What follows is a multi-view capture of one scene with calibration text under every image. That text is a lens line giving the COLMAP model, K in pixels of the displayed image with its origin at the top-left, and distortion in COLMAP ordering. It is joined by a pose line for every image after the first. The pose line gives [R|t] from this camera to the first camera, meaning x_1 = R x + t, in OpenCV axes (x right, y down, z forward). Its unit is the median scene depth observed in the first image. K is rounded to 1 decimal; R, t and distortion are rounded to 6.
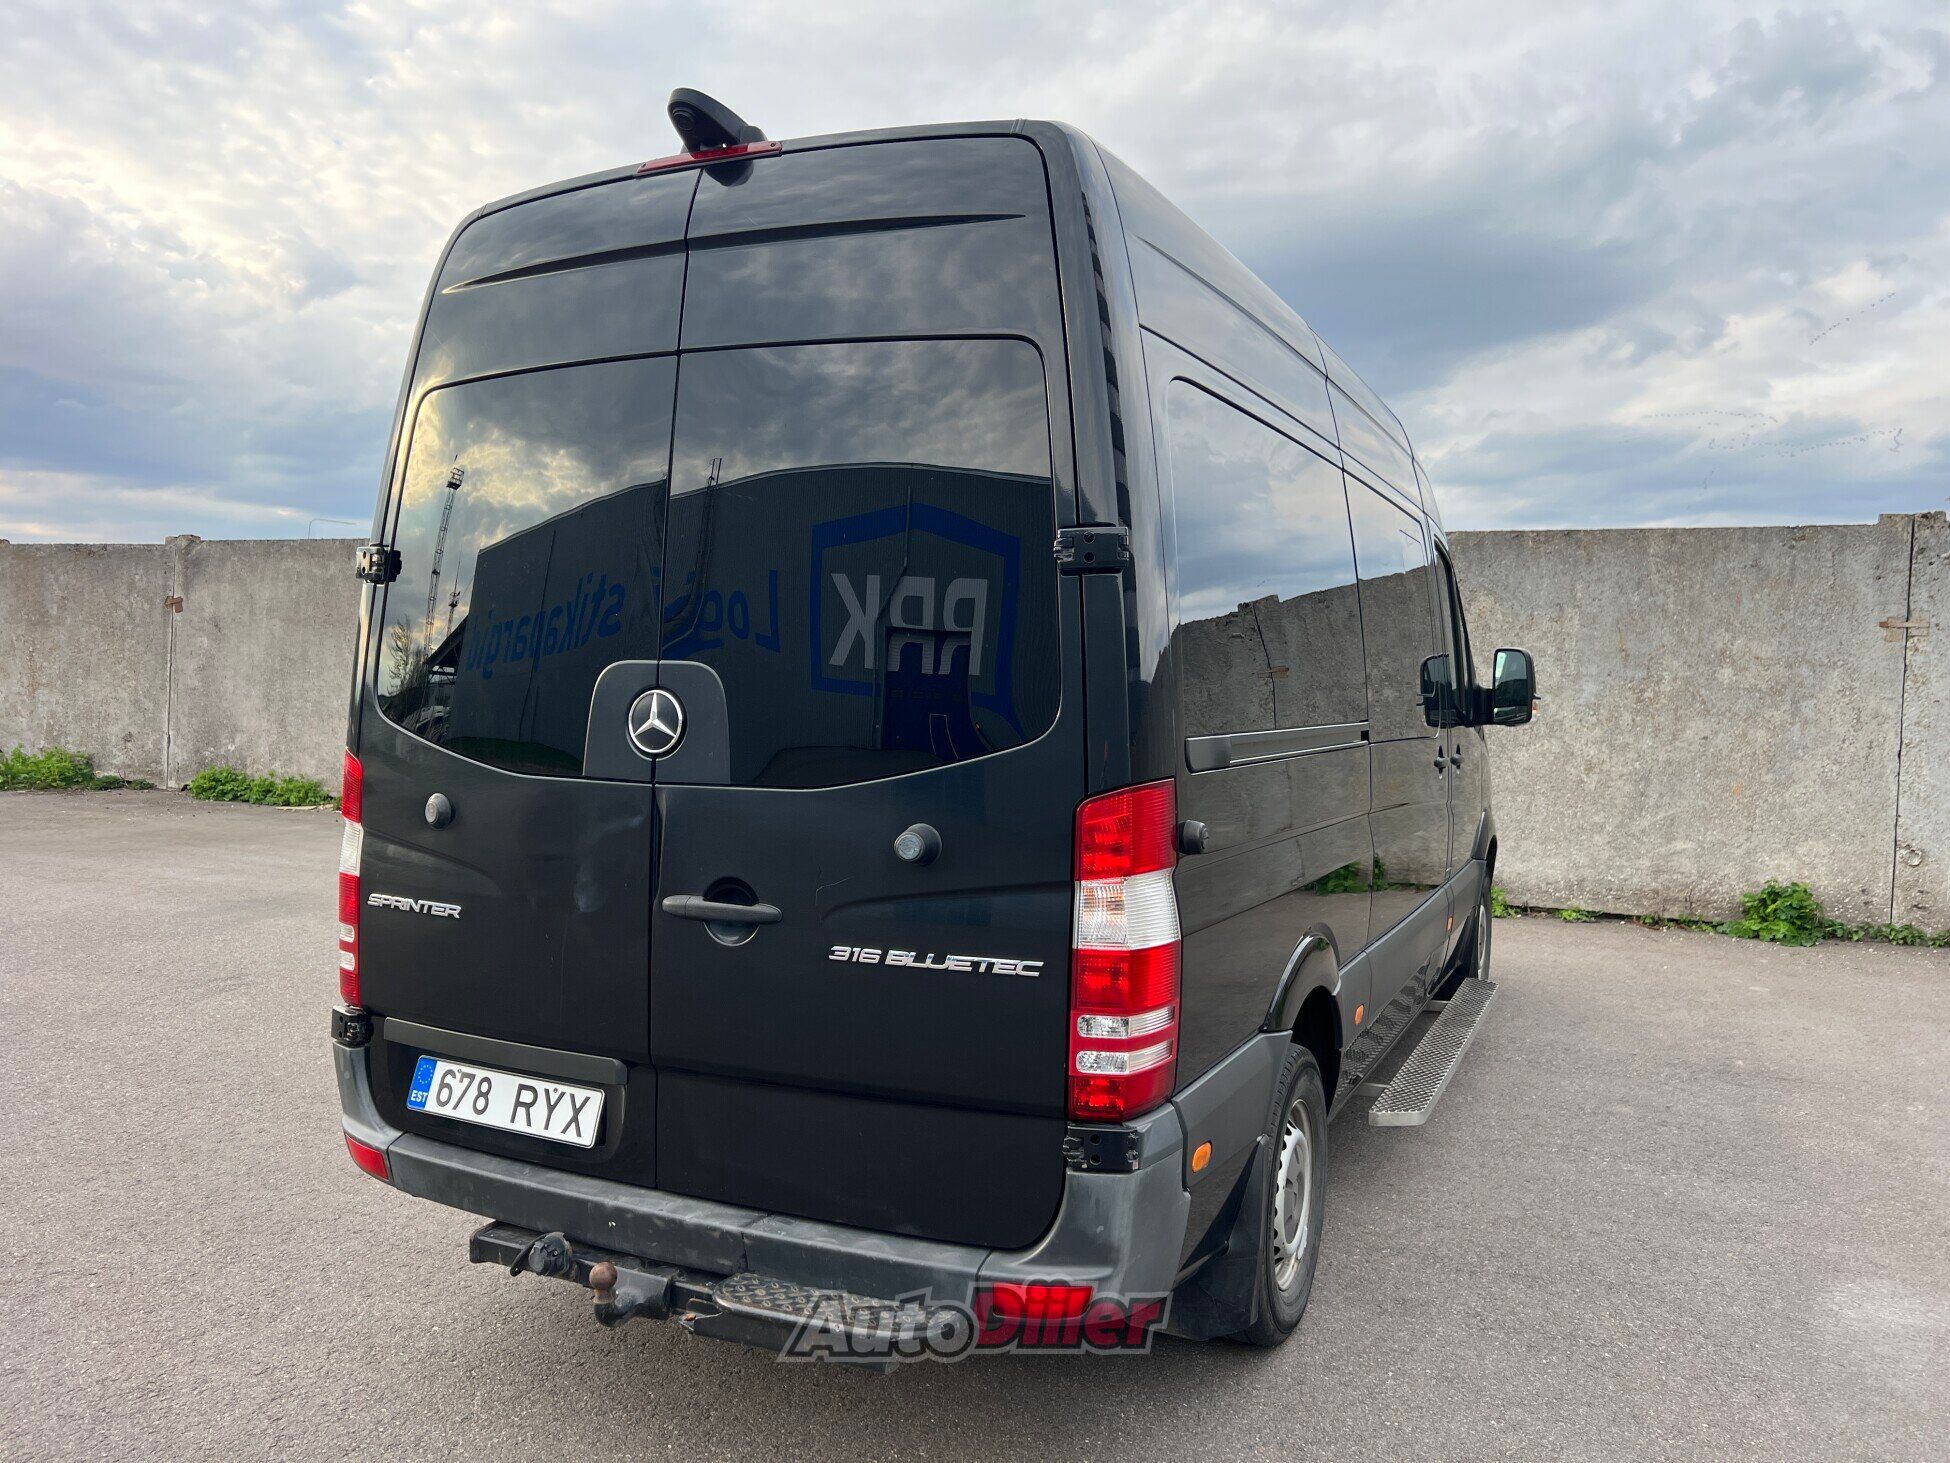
lens RADIAL K [[1701.8, 0, 975.0], [0, 1701.8, 731.5], [0, 0, 1]] dist [-0.076733, -0.000529]
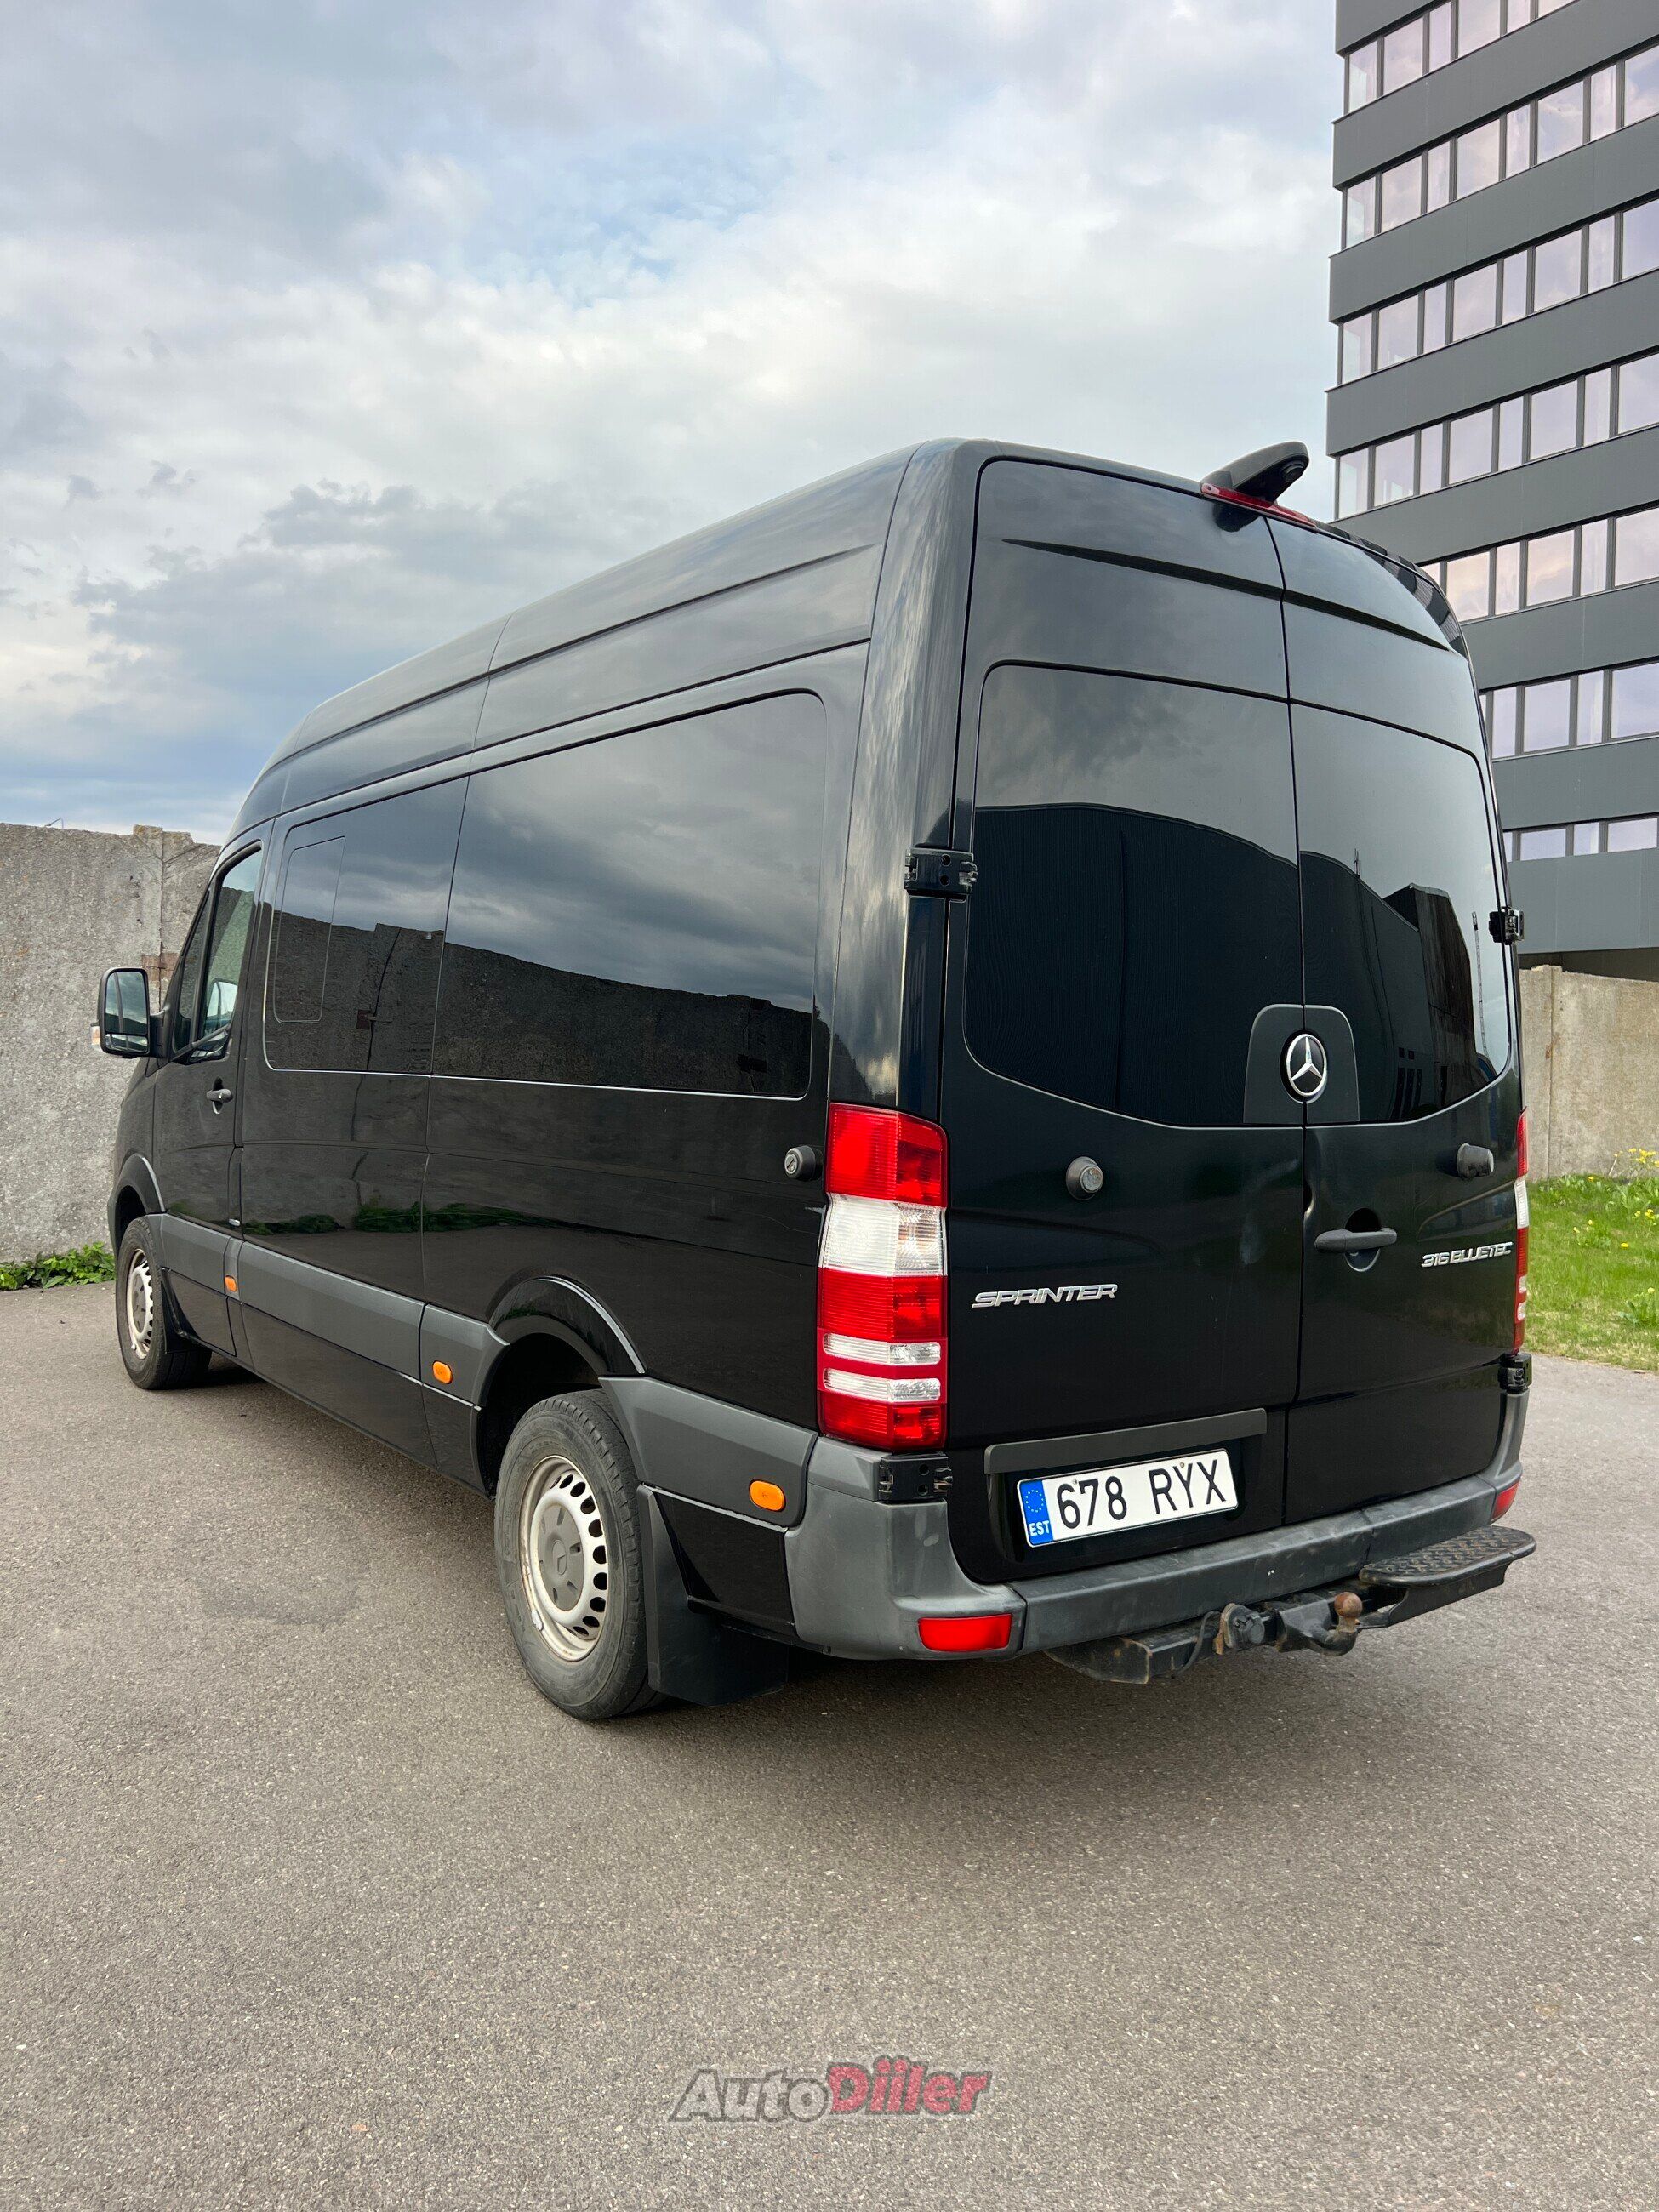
lens RADIAL K [[1930.4, 0, 829.5], [0, 1930.4, 1106.0], [0, 0, 1]] dist [-0.076733, -0.000529]
pose [[0.399464, -0.038672, 0.915933, -1.278525], [0.013106, 0.999249, 0.036474, -0.025559], [-0.916655, -0.002566, 0.399670, 0.752296]]
